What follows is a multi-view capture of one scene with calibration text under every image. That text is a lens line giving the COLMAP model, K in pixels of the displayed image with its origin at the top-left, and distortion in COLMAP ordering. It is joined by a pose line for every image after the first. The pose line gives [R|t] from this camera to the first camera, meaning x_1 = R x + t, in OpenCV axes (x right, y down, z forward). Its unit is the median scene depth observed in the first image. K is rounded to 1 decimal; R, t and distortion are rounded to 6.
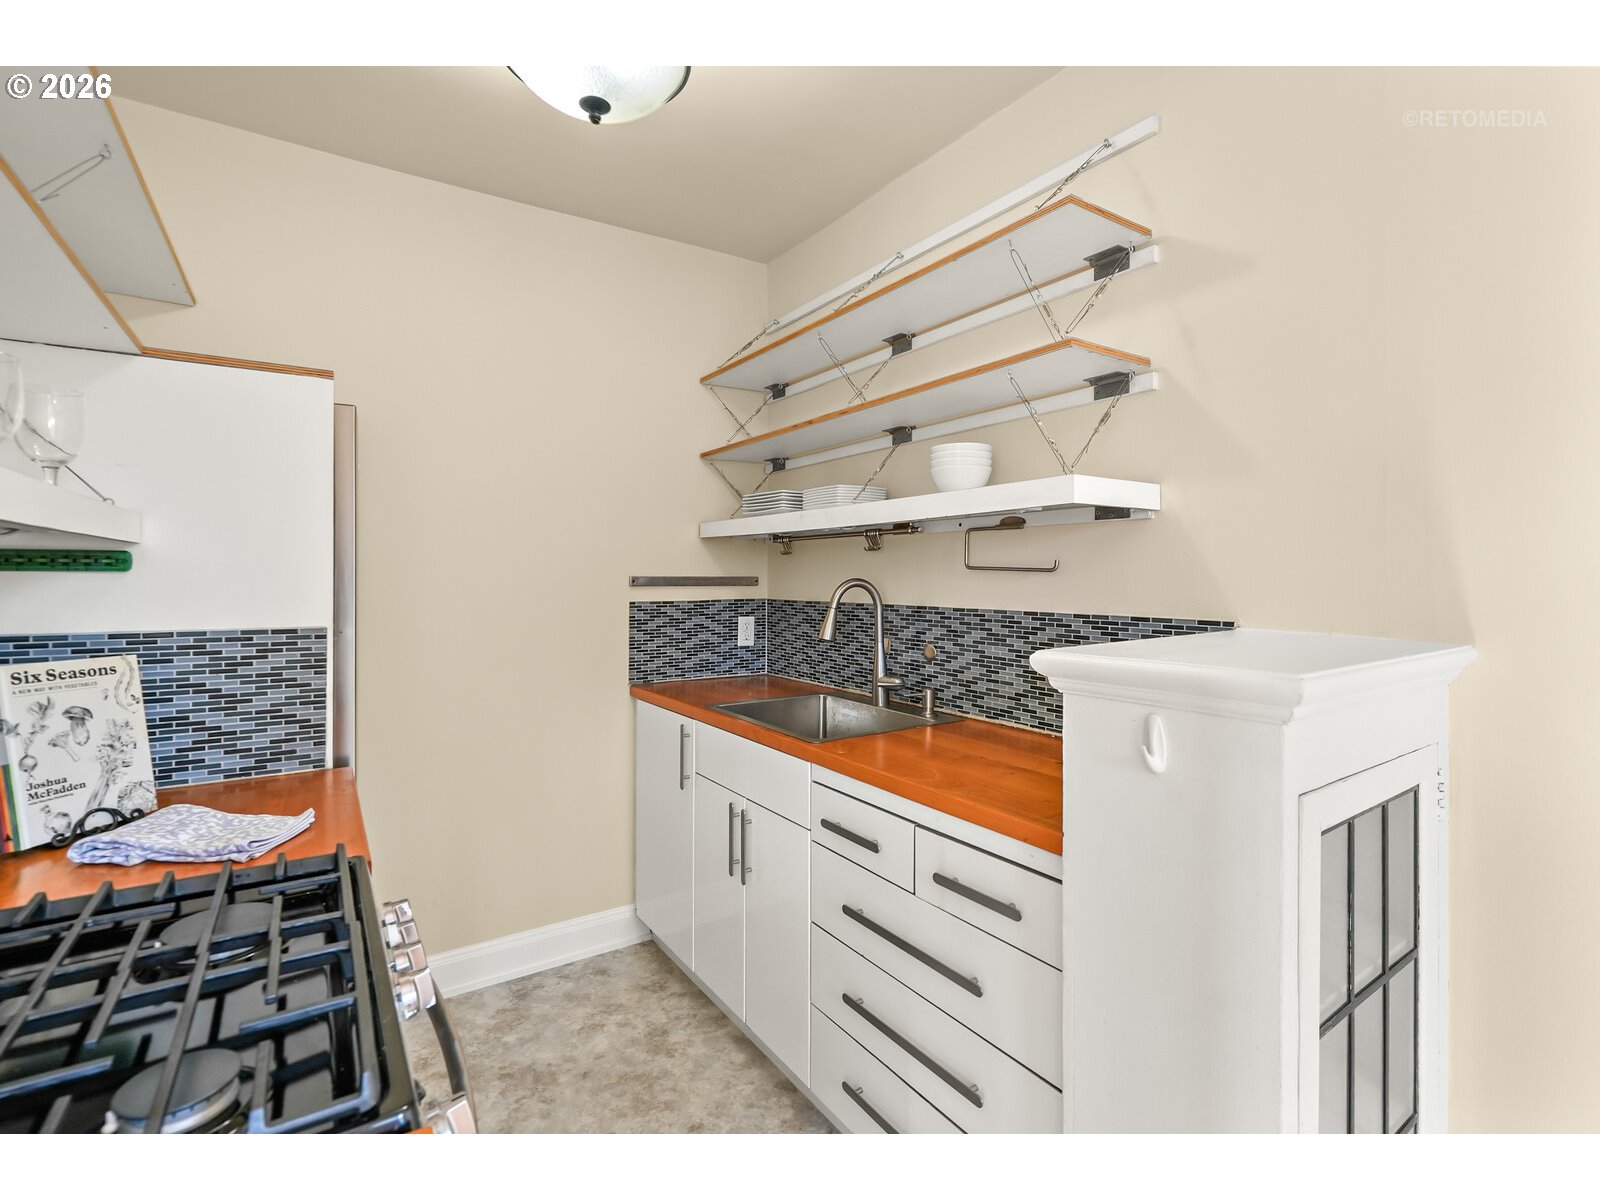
lens RADIAL K [[725.6, 0, 800.0], [0, 725.6, 590.9], [0, 0, 1]] dist [-0.000891, 0.000413]
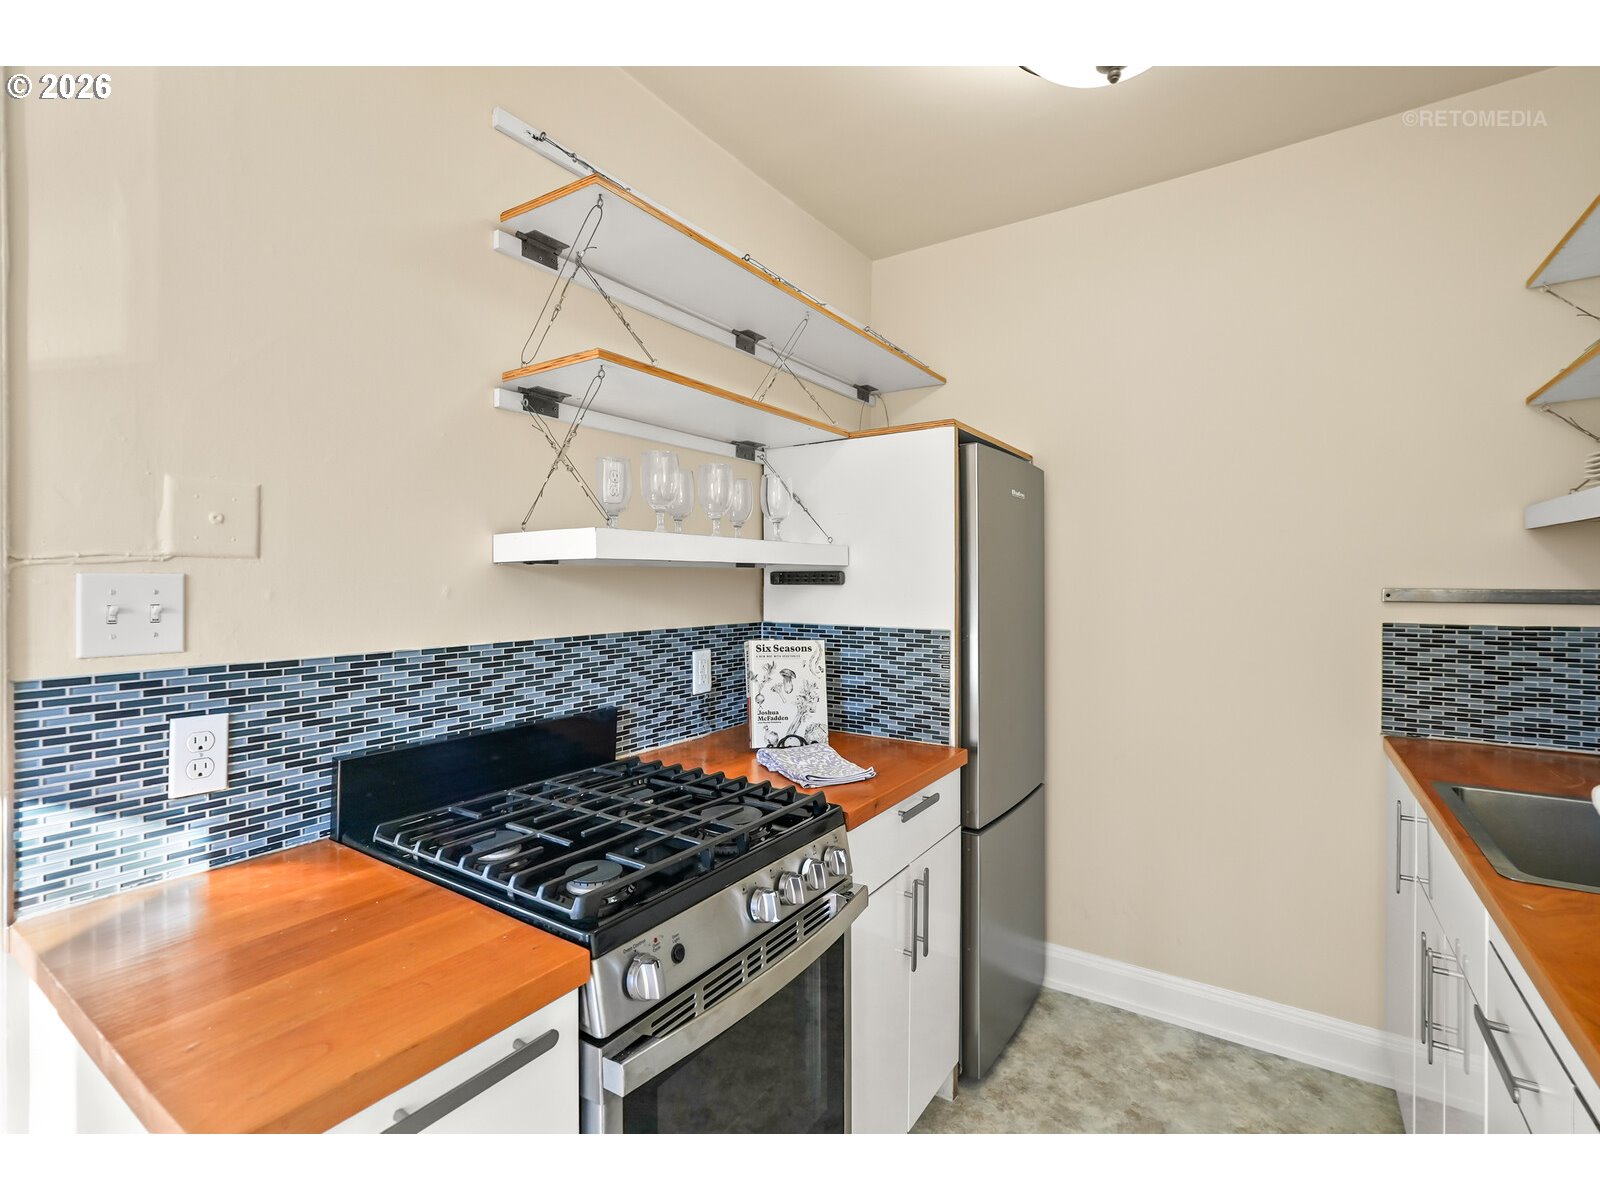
lens RADIAL K [[740.0, 0, 802.7], [0, 740.0, 602.4], [0, 0, 1]] dist [-0.008935, 0.001560]
pose [[0.388518, 0.024628, -0.921112, 0.285889], [-0.018598, 0.999649, 0.018883, -0.011259], [0.921254, 0.009794, 0.388839, 0.210067]]
